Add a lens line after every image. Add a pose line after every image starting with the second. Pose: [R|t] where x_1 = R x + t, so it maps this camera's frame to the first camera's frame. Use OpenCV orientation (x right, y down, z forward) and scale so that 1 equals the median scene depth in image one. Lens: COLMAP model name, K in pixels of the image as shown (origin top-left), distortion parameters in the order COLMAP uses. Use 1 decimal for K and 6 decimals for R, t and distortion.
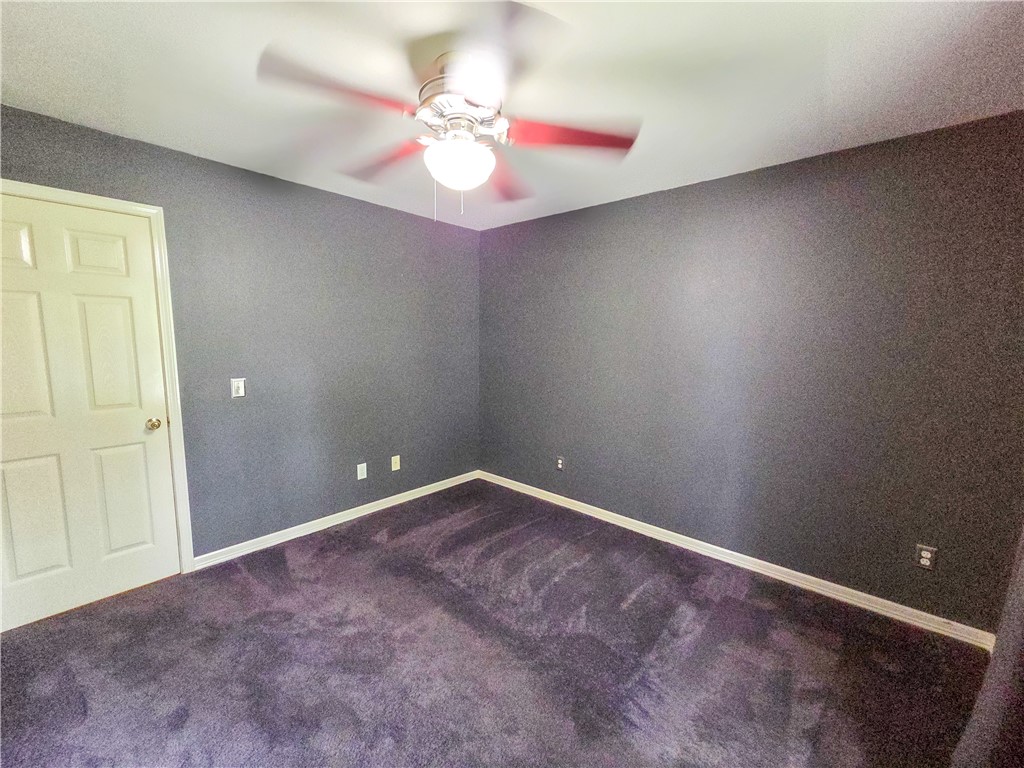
lens RADIAL K [[420.9, 0, 506.5], [0, 420.9, 381.5], [0, 0, 1]] dist [0.004580, -0.001041]
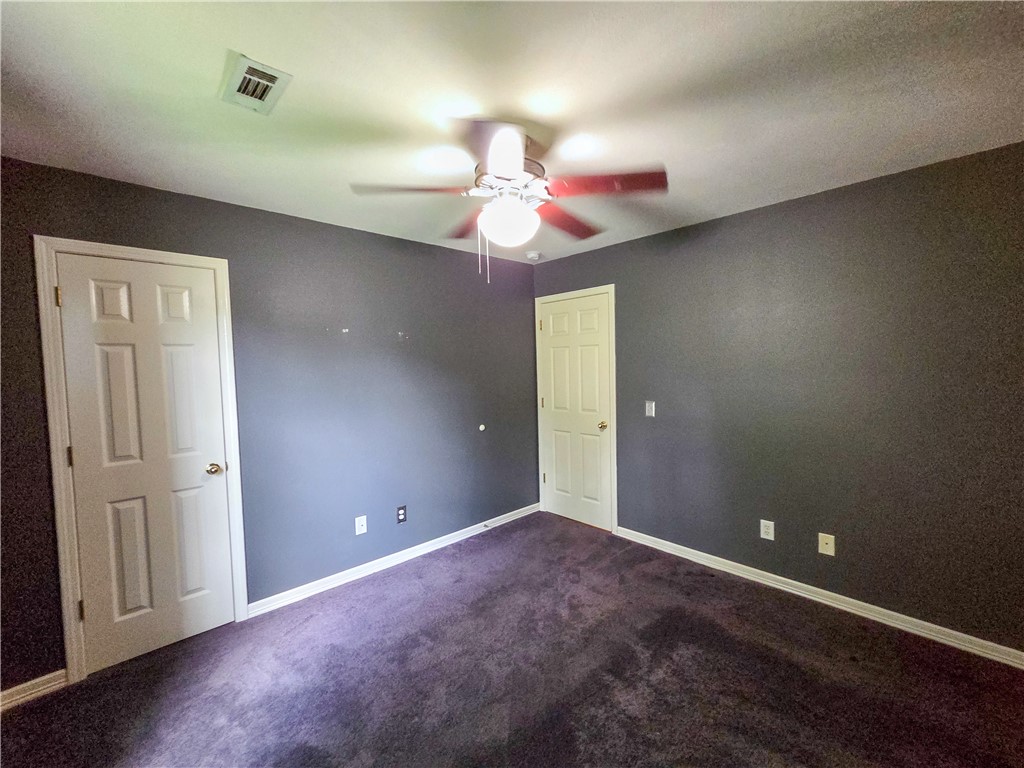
lens RADIAL K [[420.9, 0, 510.8], [0, 420.9, 385.3], [0, 0, 1]] dist [0.004580, -0.001041]
pose [[-0.075525, 0.044808, -0.996137, 0.666757], [-0.083034, 0.995238, 0.051063, -0.091259], [0.993681, 0.086570, -0.071445, 0.708075]]
